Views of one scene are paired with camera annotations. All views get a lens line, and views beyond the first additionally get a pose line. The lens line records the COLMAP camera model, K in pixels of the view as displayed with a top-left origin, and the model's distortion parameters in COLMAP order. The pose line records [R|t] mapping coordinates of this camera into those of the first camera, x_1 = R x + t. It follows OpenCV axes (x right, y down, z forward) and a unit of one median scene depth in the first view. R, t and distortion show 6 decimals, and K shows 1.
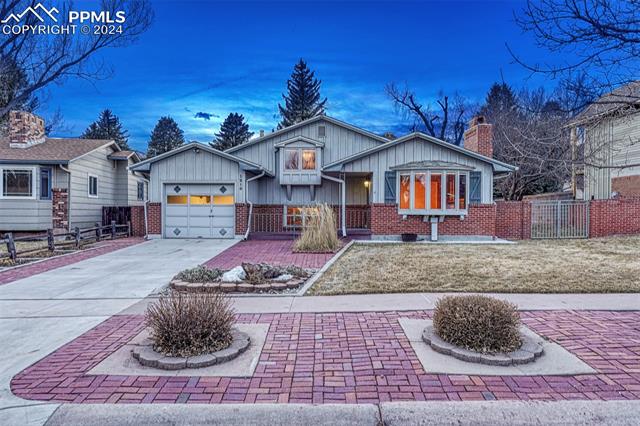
lens RADIAL K [[437.9, 0, 320.4], [0, 437.9, 213.9], [0, 0, 1]] dist [0.059305, 0.003796]
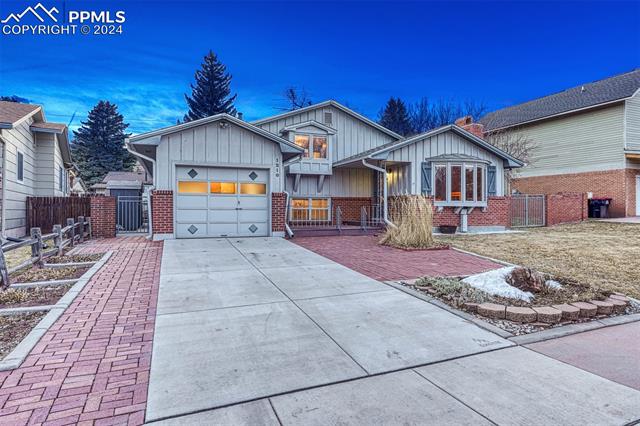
lens RADIAL K [[374.8, 0, 320.0], [0, 374.8, 211.1], [0, 0, 1]] dist [0.045298, 0.000082]
pose [[0.916689, -0.005805, 0.399559, -0.385226], [0.005121, 0.999983, 0.002779, 0.007953], [-0.399568, -0.000501, 0.916703, 0.318370]]
